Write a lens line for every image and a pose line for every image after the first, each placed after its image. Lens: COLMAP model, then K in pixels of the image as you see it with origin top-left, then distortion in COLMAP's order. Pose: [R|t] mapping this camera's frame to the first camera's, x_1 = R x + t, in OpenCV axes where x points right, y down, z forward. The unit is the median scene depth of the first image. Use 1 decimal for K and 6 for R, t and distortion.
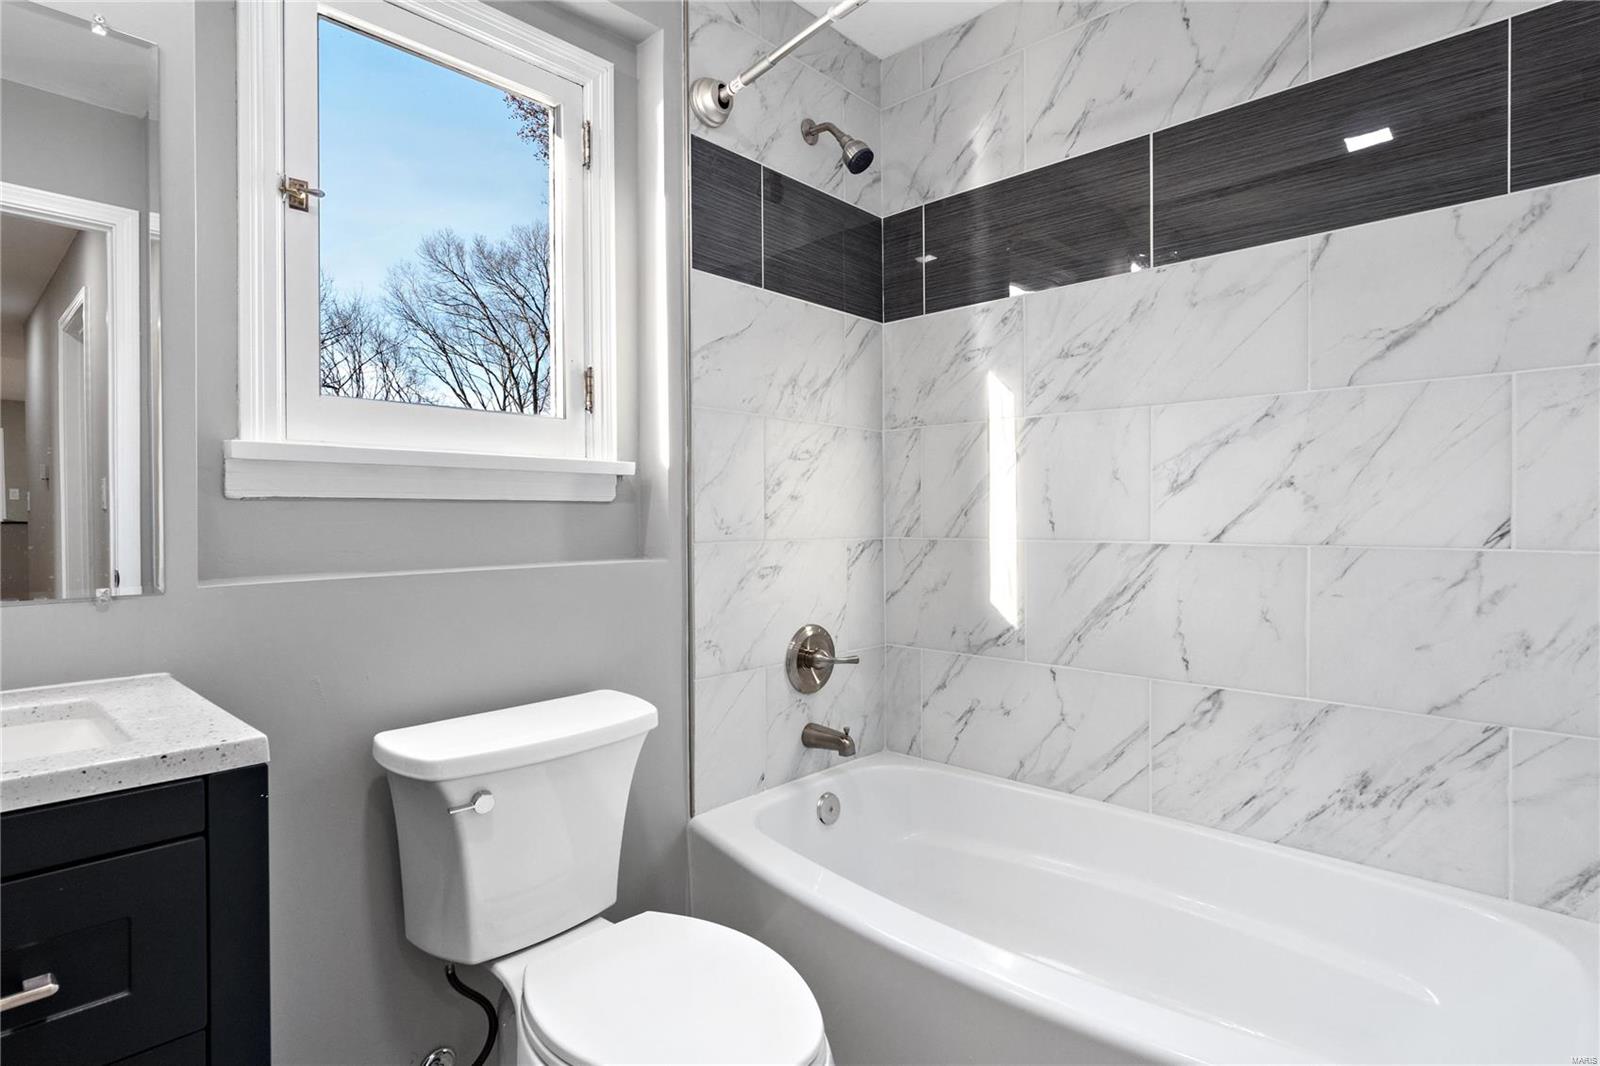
lens RADIAL K [[815.0, 0, 798.3], [0, 815.0, 525.2], [0, 0, 1]] dist [-0.001326, -0.000588]
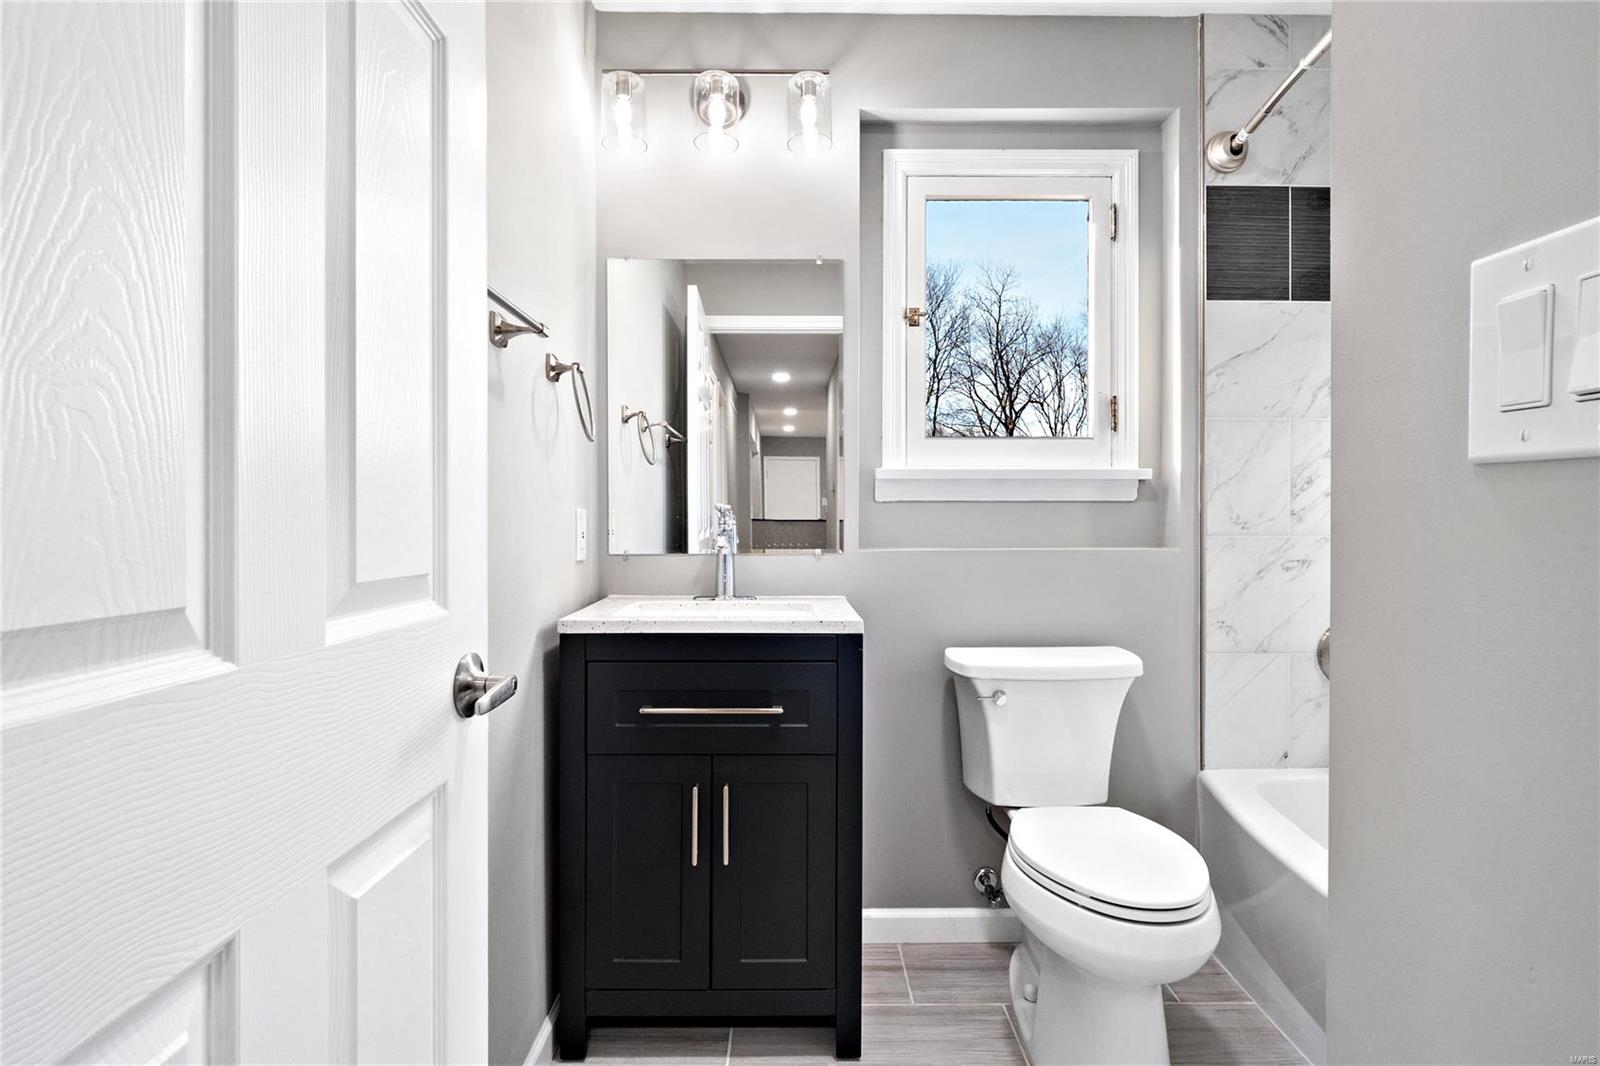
lens RADIAL K [[815.0, 0, 800.4], [0, 815.0, 527.5], [0, 0, 1]] dist [-0.001326, -0.000588]
pose [[0.693360, 0.009653, -0.720527, 0.312545], [-0.009066, 0.999948, 0.004673, 0.010185], [0.720535, 0.003292, 0.693411, -0.229537]]
